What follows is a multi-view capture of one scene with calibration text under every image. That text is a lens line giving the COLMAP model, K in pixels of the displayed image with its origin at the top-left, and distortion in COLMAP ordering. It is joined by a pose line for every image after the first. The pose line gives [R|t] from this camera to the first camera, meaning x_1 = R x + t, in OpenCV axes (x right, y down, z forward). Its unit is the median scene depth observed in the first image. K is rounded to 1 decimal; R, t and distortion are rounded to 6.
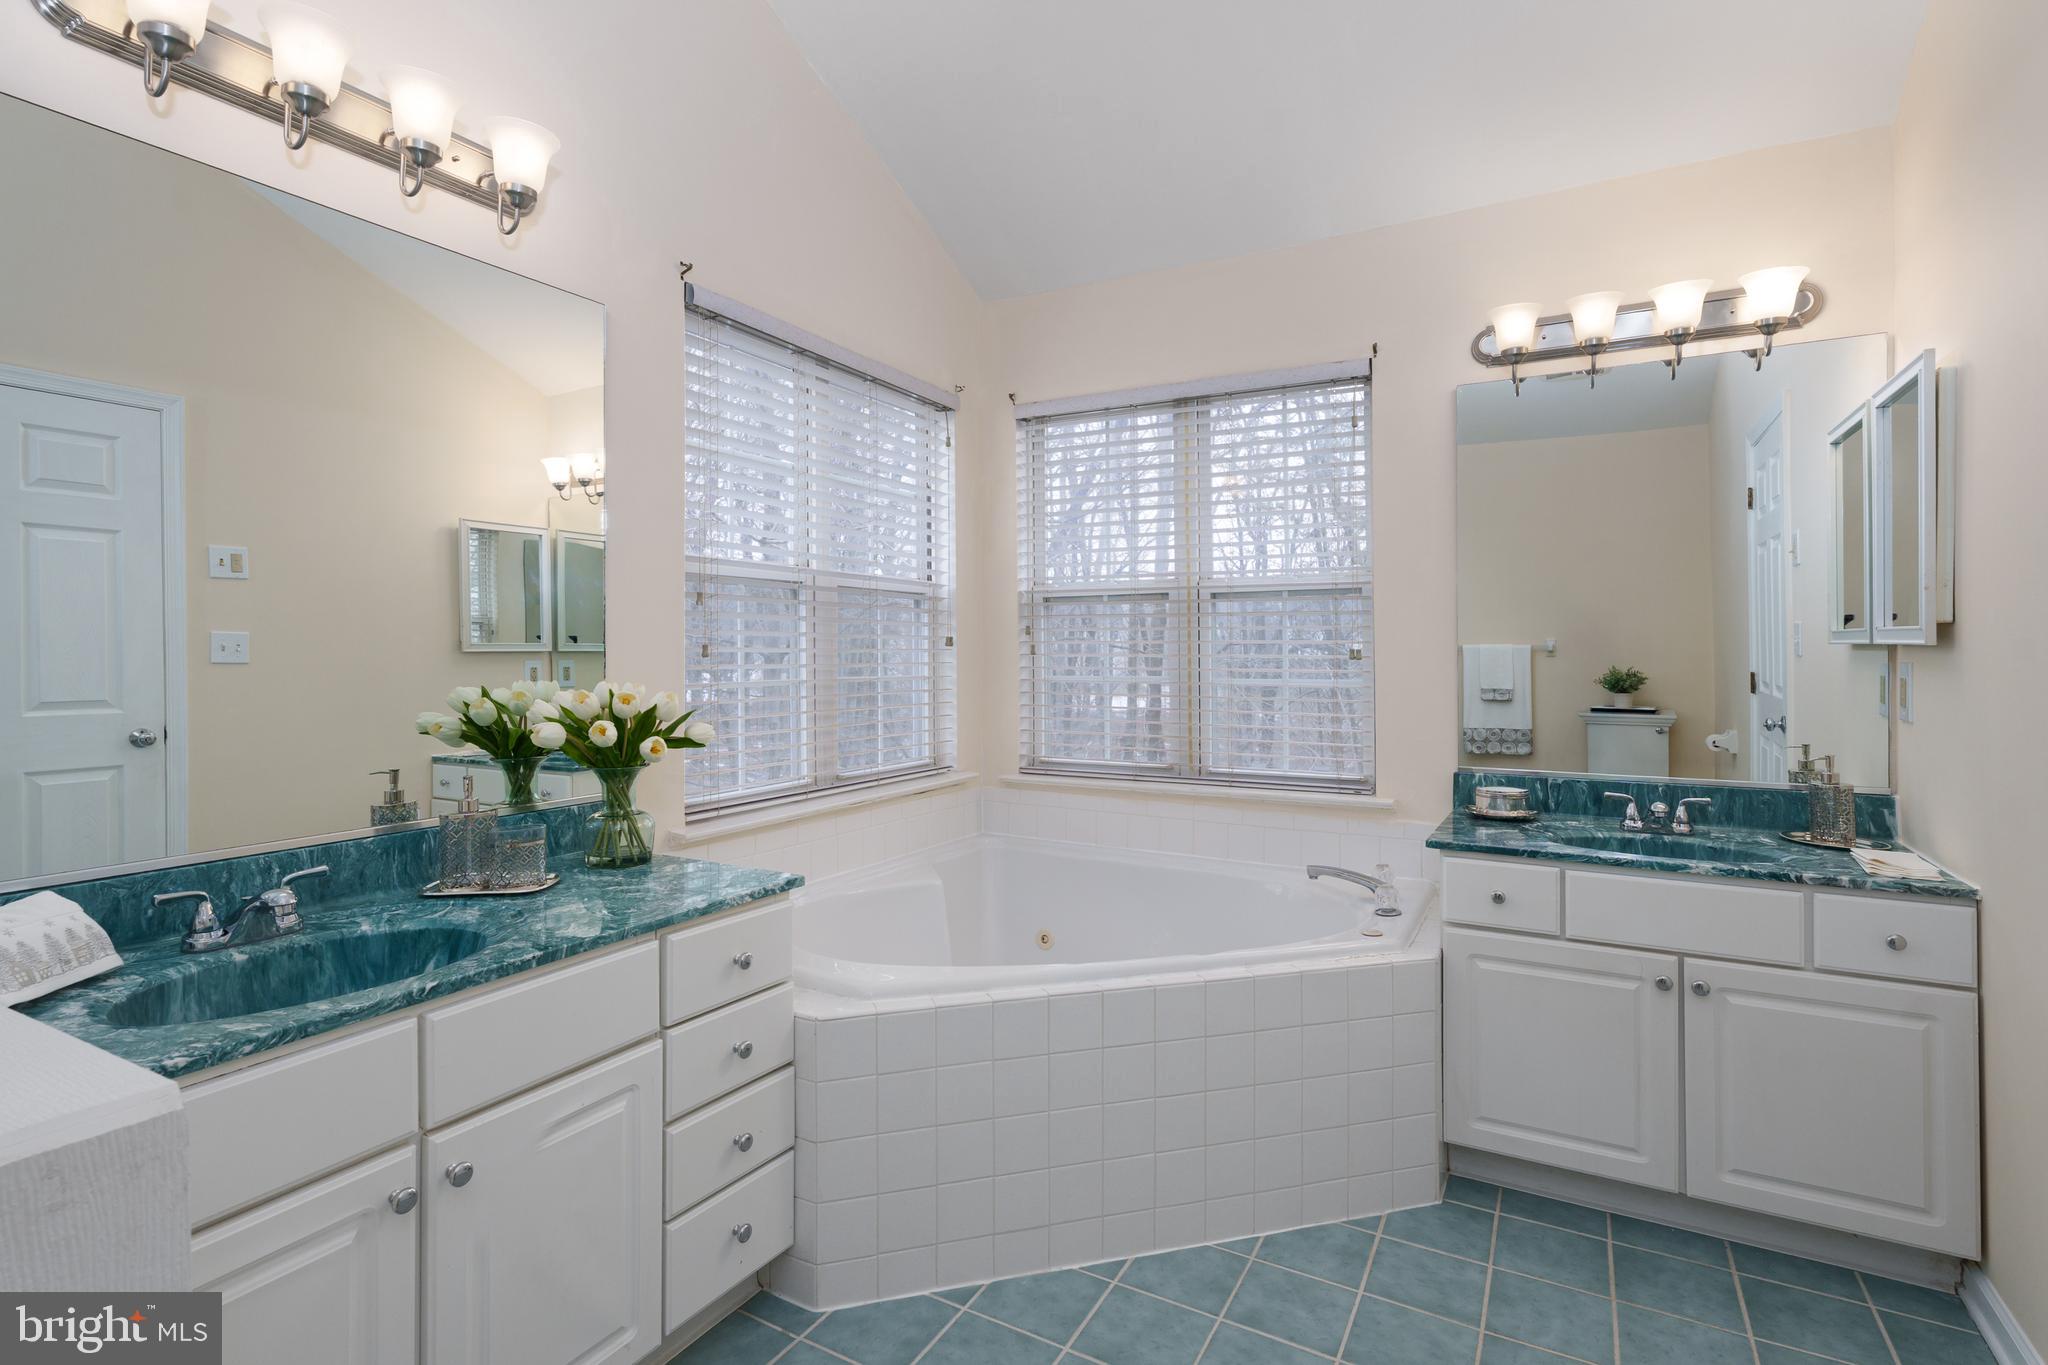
lens RADIAL K [[977.3, 0, 1026.1], [0, 977.3, 654.9], [0, 0, 1]] dist [-0.000741, 0.000018]
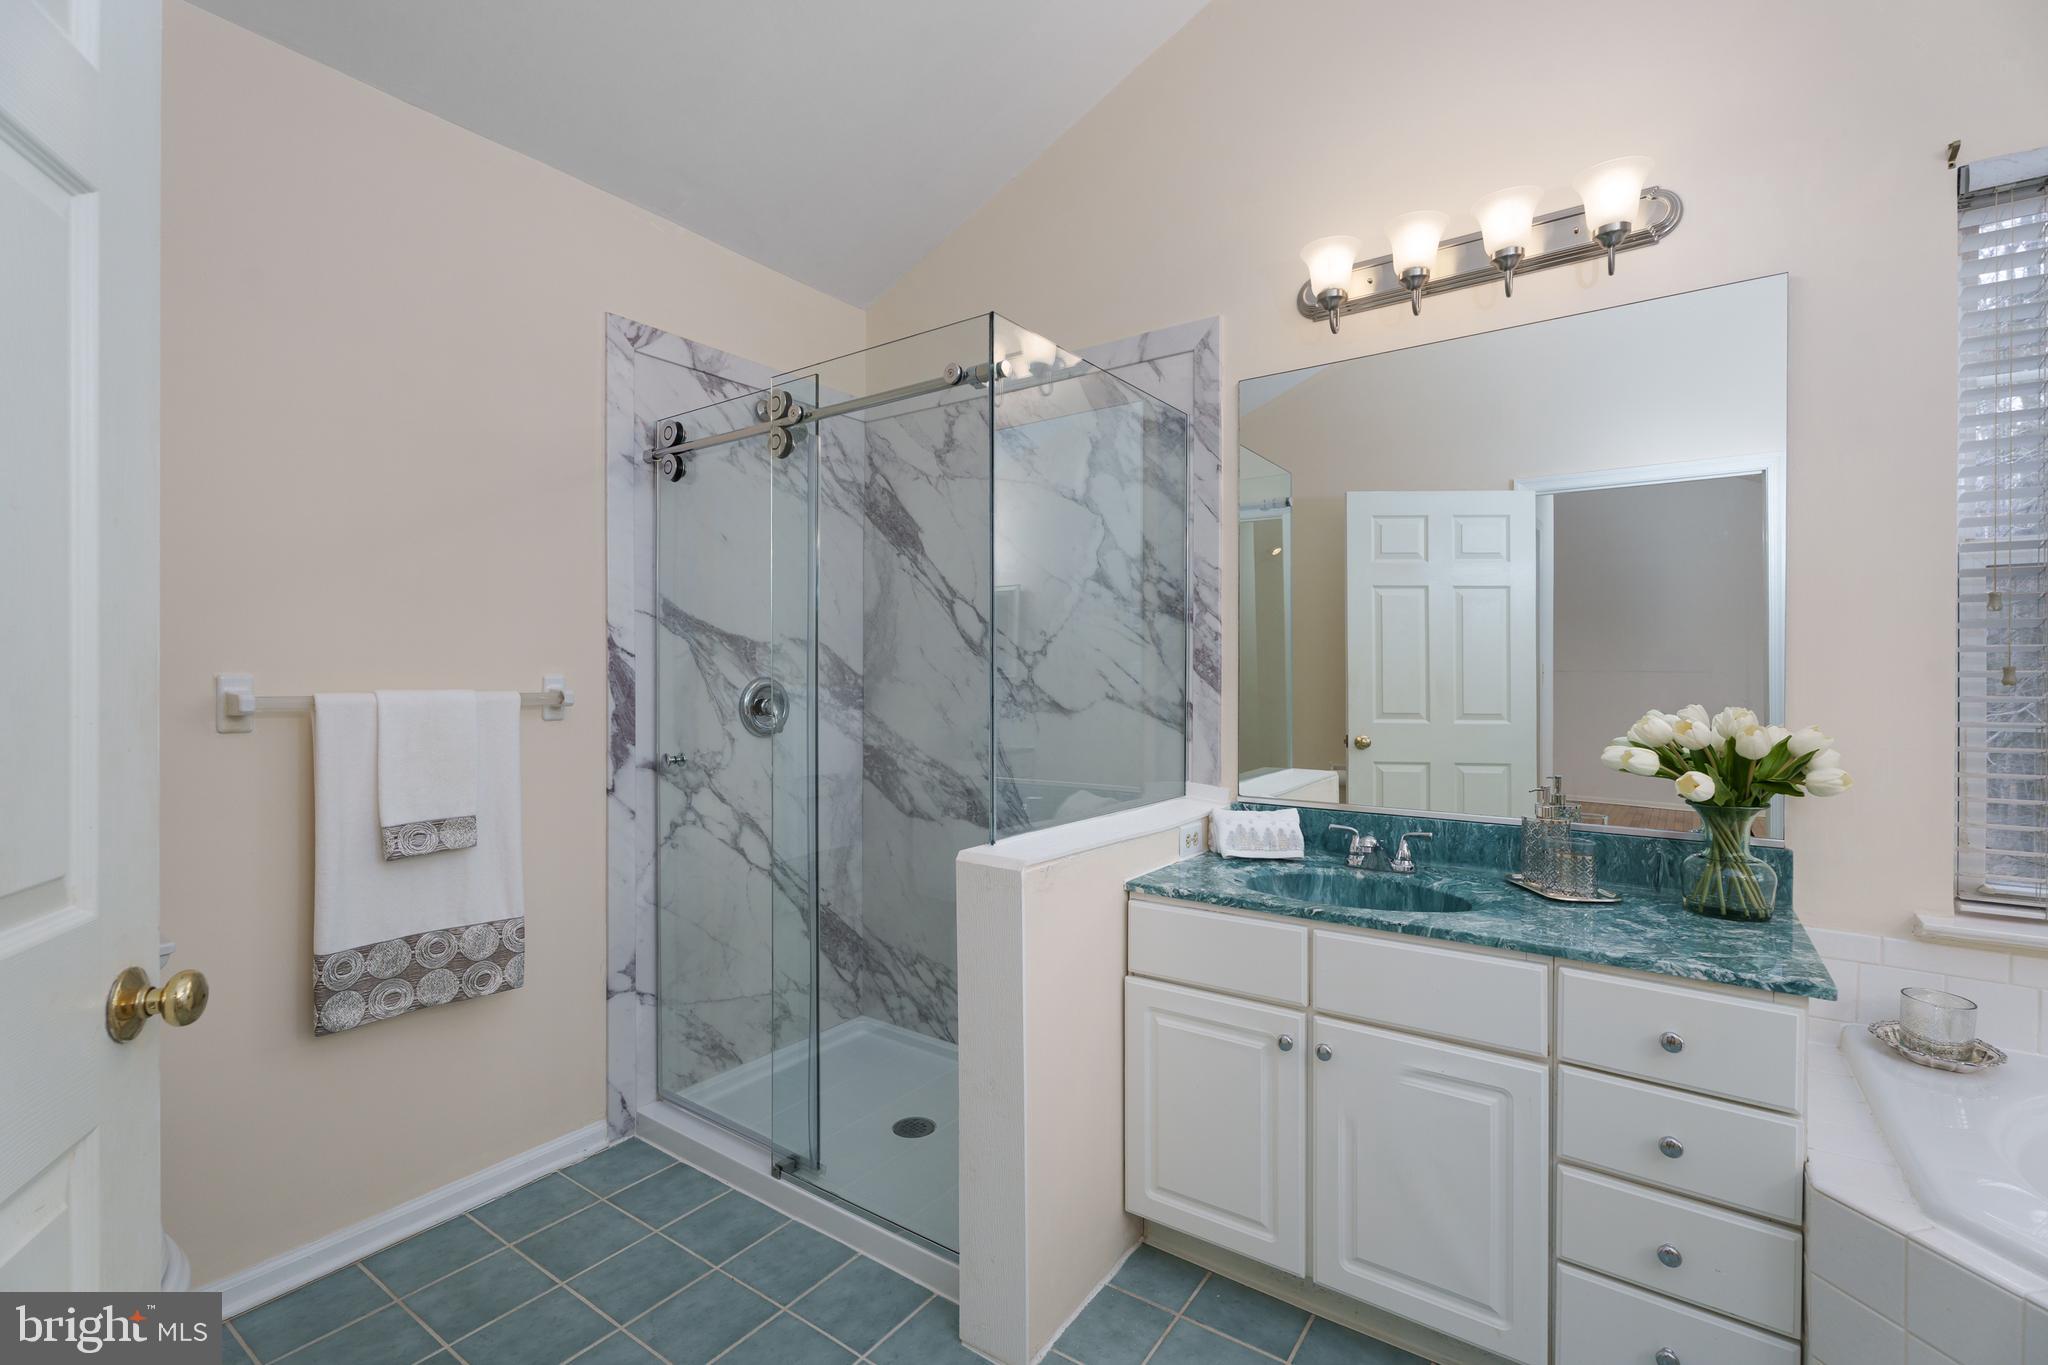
lens RADIAL K [[913.4, 0, 1038.5], [0, 913.4, 687.1], [0, 0, 1]] dist [-0.002746, -0.000309]
pose [[-0.102679, 0.011691, -0.994646, 0.587667], [-0.006306, 0.999903, 0.012404, 0.000605], [0.994695, 0.007546, -0.102595, 0.575221]]
